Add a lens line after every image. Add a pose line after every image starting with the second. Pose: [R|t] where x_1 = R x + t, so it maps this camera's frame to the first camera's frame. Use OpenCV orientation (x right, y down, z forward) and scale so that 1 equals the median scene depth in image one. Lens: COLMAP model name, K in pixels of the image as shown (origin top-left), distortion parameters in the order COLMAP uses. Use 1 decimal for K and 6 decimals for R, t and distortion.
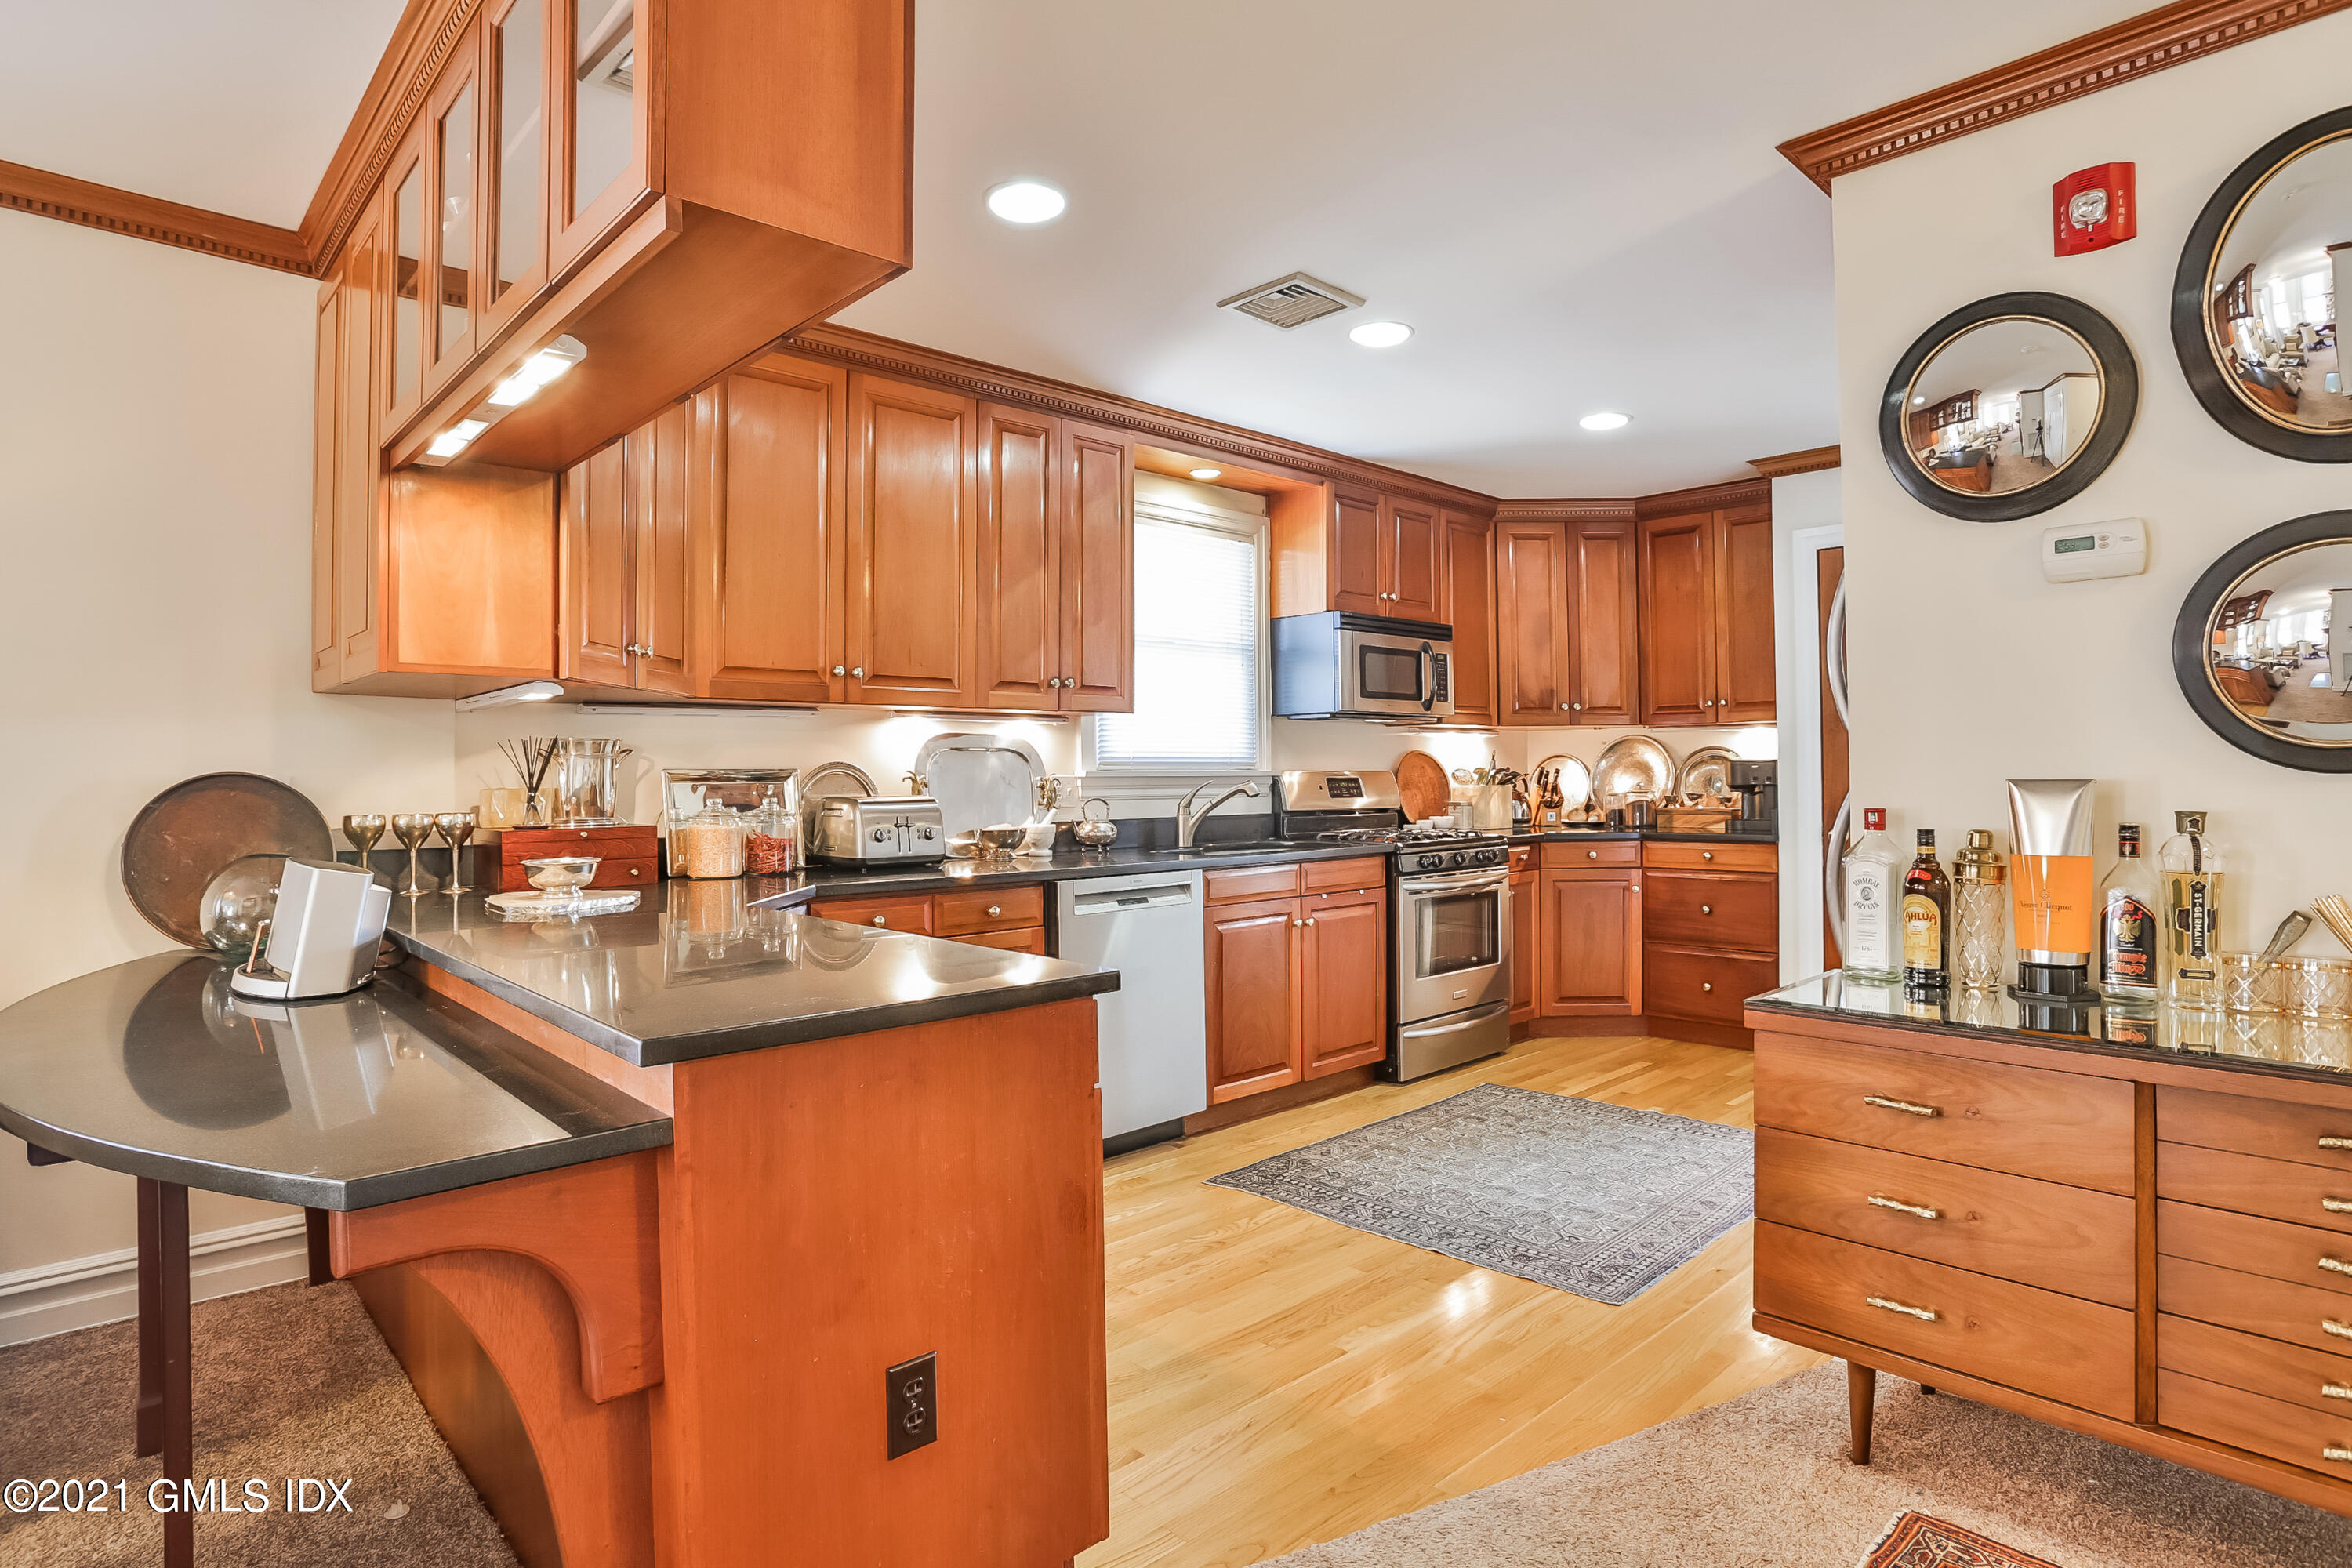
lens RADIAL K [[1223.1, 0, 1183.8], [0, 1223.1, 720.3], [0, 0, 1]] dist [-0.065835, 0.000153]
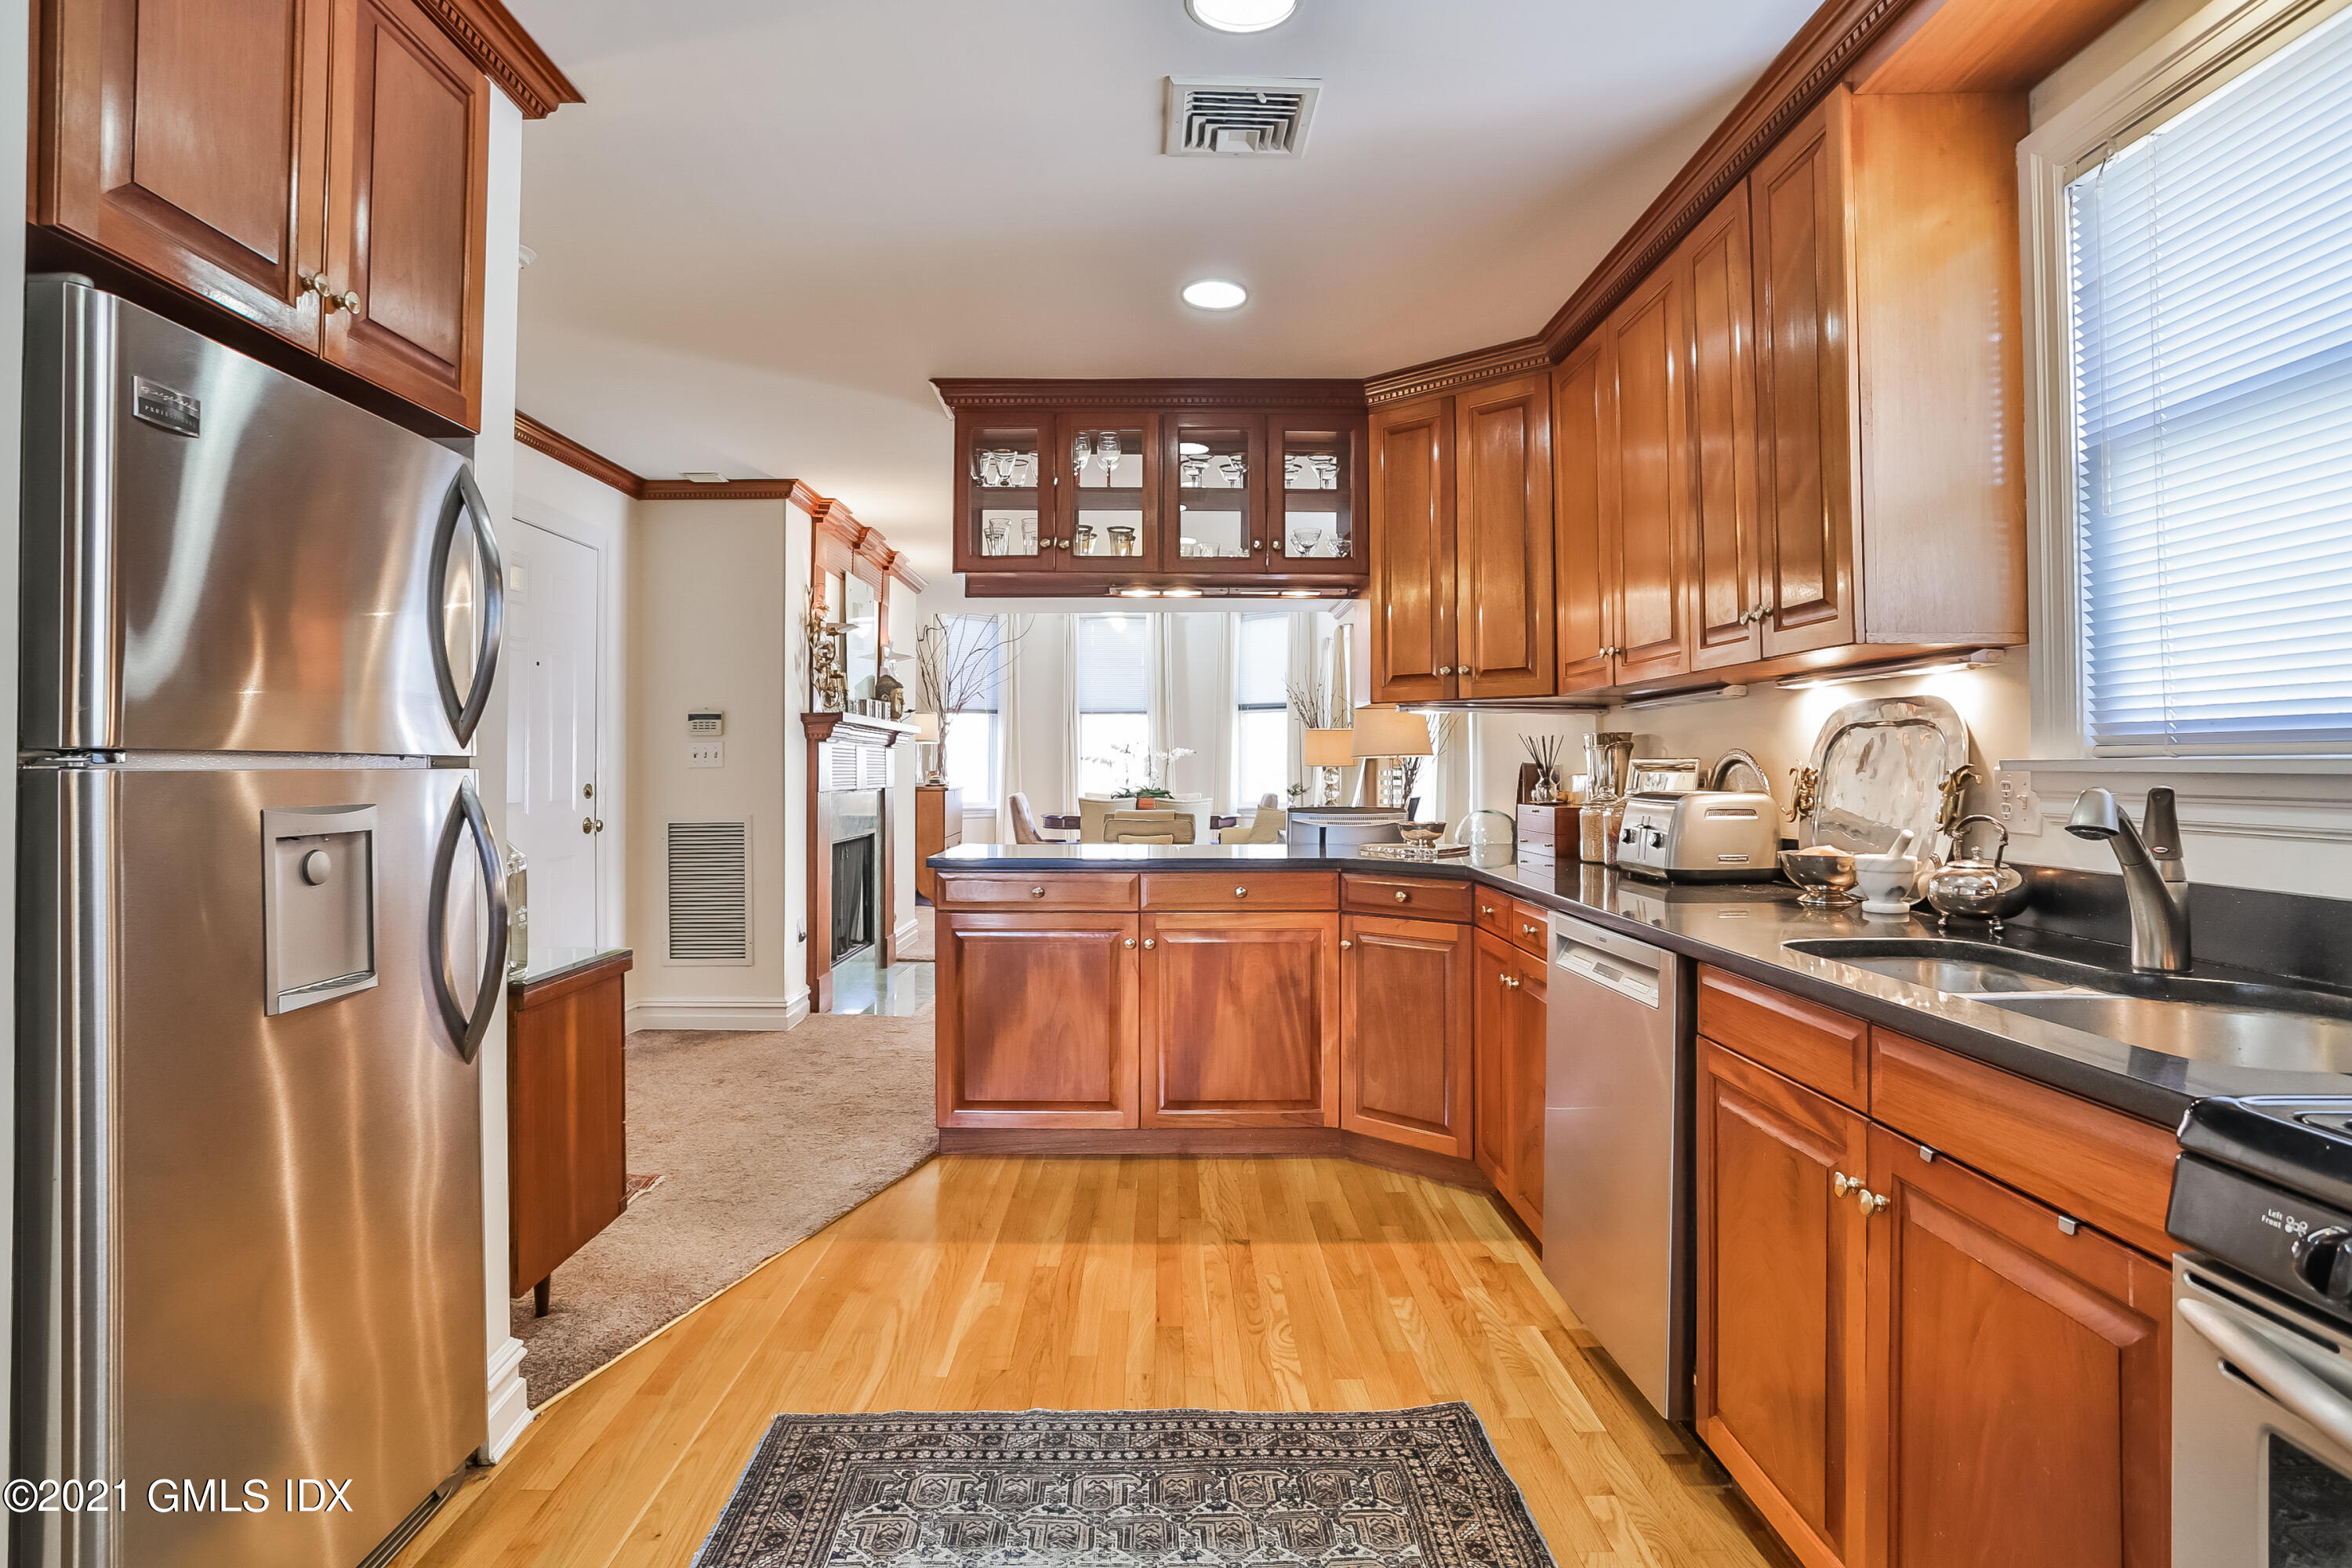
lens RADIAL K [[1222.3, 0, 1169.8], [0, 1222.3, 734.5], [0, 0, 1]] dist [-0.067381, 0.035850]
pose [[-0.679976, -0.009793, -0.733169, 0.449275], [0.039153, 0.997999, -0.049644, 0.040529], [0.732189, -0.062463, -0.678232, 1.016942]]
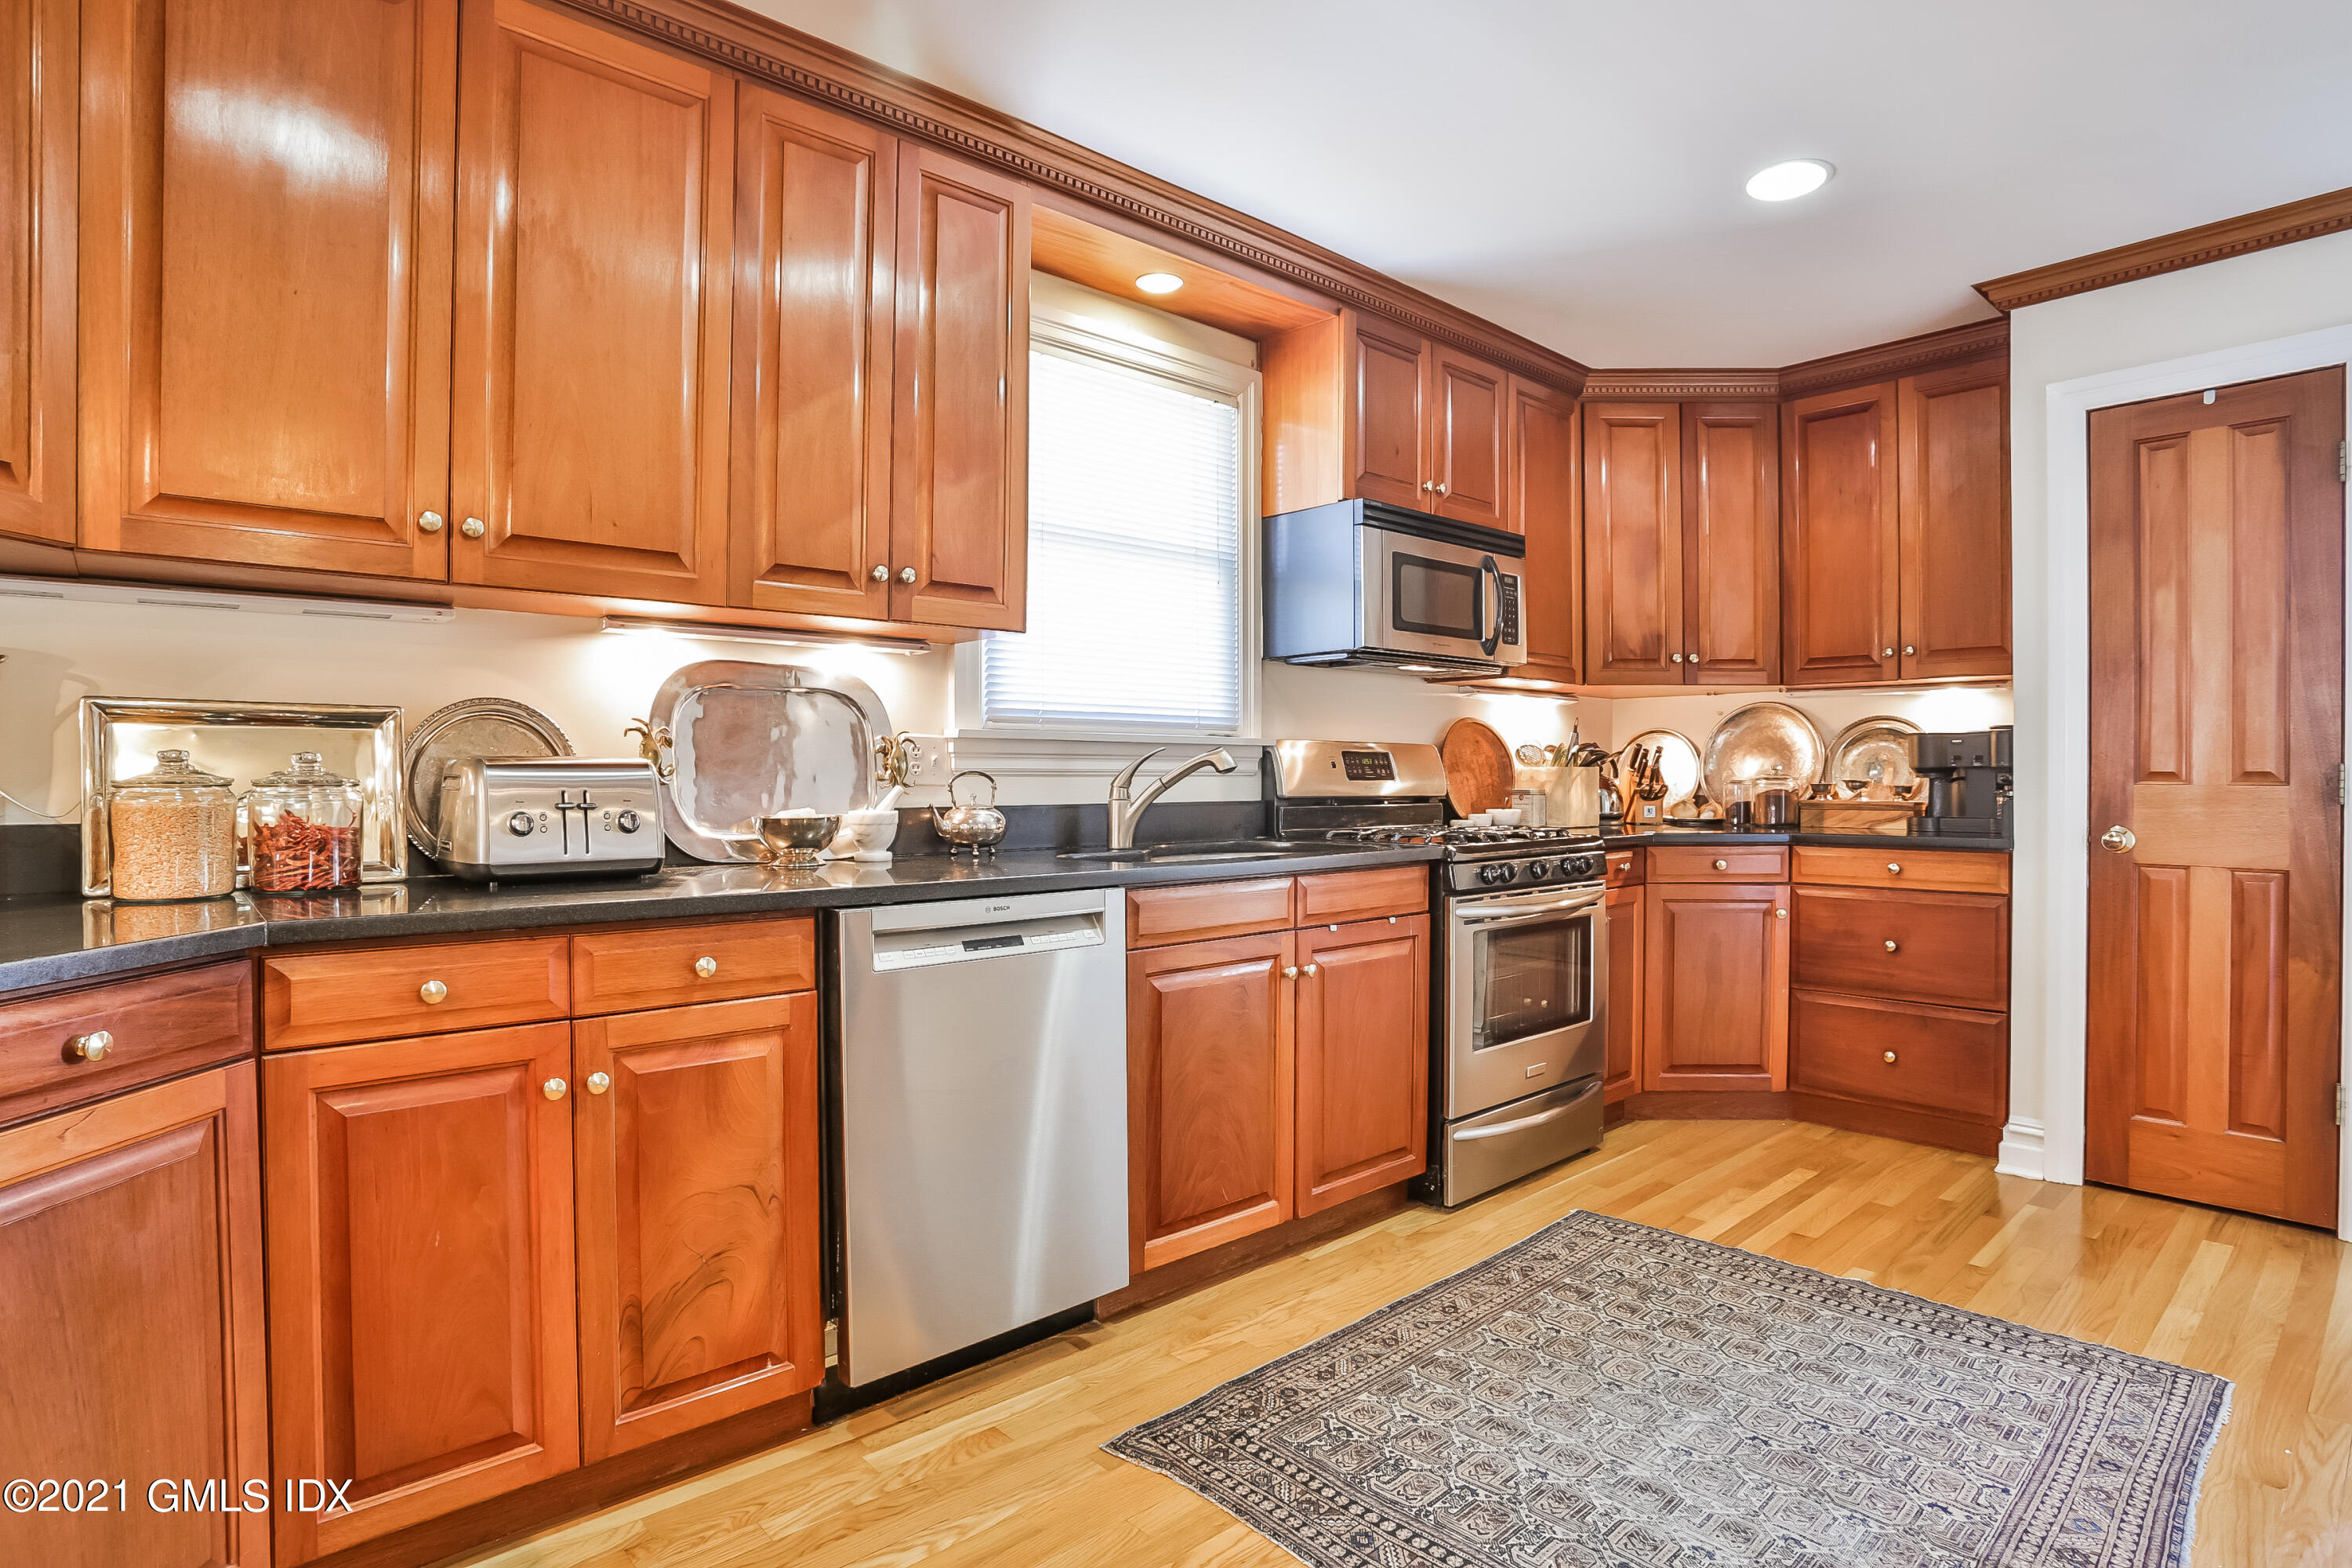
lens RADIAL K [[1198.1, 0, 1171.6], [0, 1198.1, 773.2], [0, 0, 1]] dist [-0.068244, 0.025359]
pose [[0.999384, 0.005621, -0.034646, 0.049156], [-0.004181, 0.999129, 0.041507, 0.036071], [0.034849, -0.041337, 0.998537, 0.358723]]
